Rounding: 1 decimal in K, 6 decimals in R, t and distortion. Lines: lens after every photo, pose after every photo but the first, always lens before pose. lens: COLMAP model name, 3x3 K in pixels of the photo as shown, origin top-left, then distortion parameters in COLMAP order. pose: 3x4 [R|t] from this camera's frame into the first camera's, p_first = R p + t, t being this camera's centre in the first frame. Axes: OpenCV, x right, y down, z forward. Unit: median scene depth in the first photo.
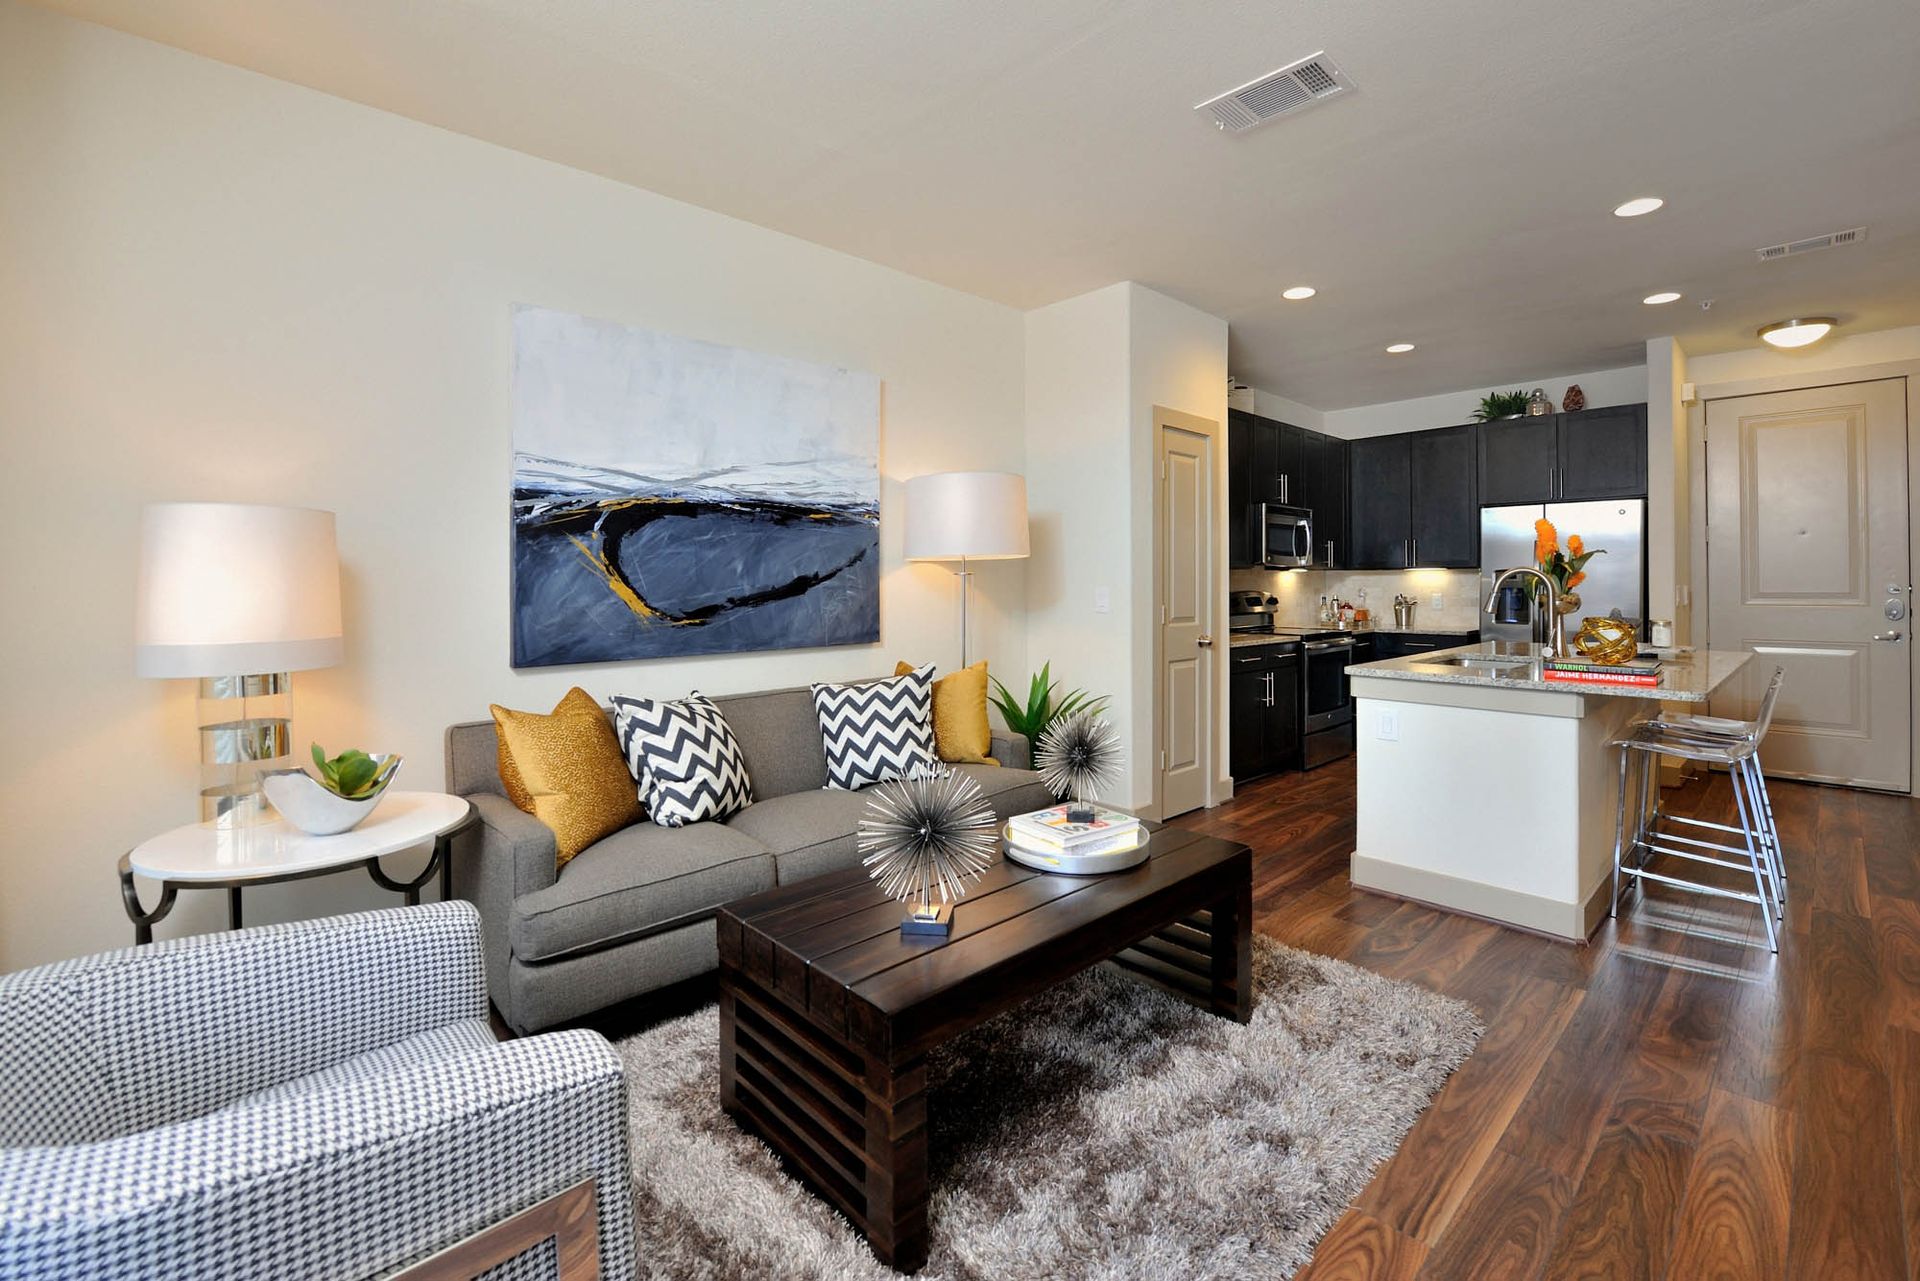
lens RADIAL K [[853.0, 0, 958.7], [0, 853.0, 573.5], [0, 0, 1]] dist [-0.003053, -0.000508]
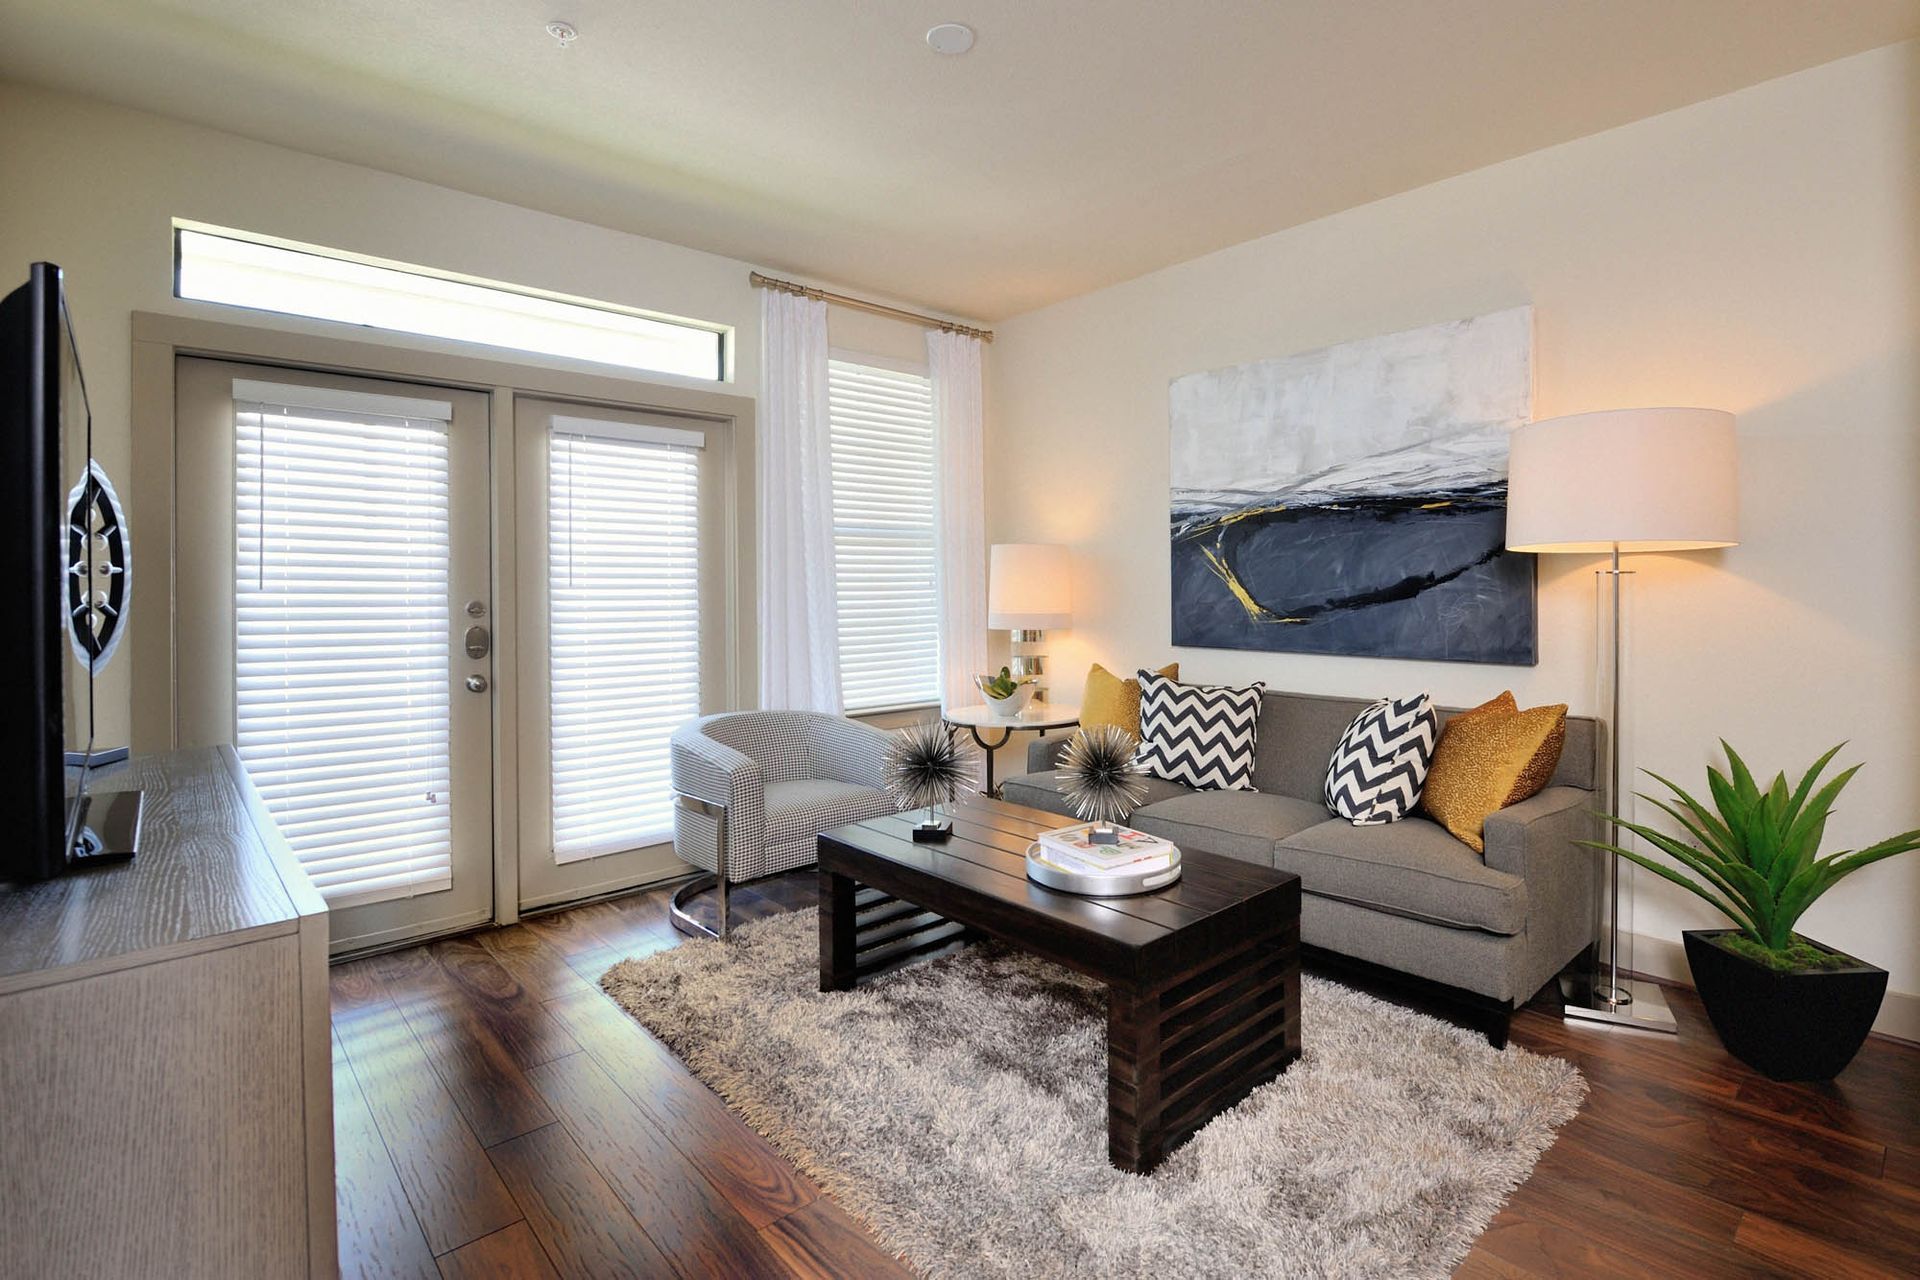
lens RADIAL K [[955.4, 0, 965.2], [0, 955.4, 587.3], [0, 0, 1]] dist [0.000113, -0.000061]
pose [[-0.055859, 0.006625, -0.998417, 0.863197], [0.009224, 0.999939, 0.006119, 0.003818], [0.998396, -0.008867, -0.055917, 0.628053]]
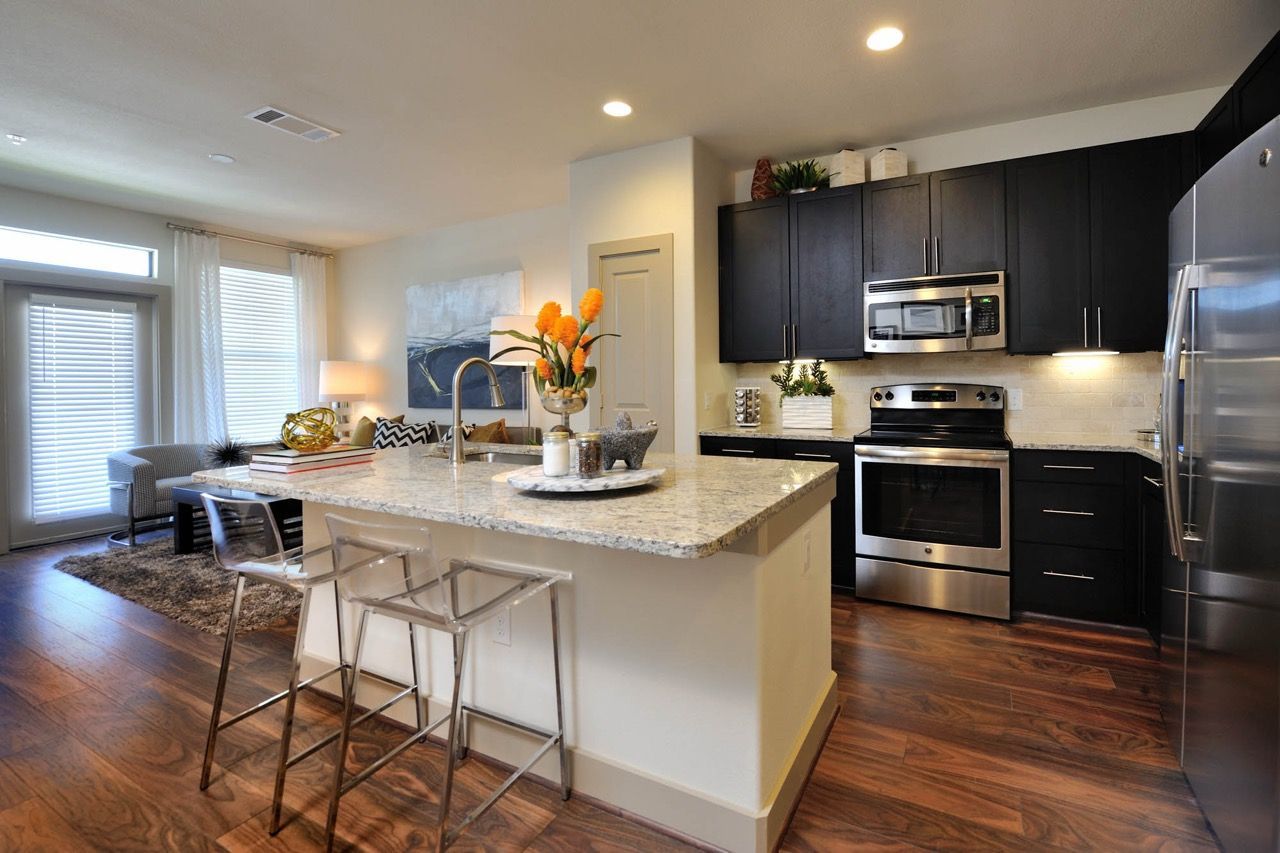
lens RADIAL K [[568.7, 0, 639.1], [0, 568.7, 381.8], [0, 0, 1]] dist [-0.003053, -0.000508]
pose [[0.292489, -0.001195, -0.956268, 1.370672], [0.016182, 0.999862, 0.003700, 0.021403], [0.956132, -0.016556, 0.292468, 0.994746]]
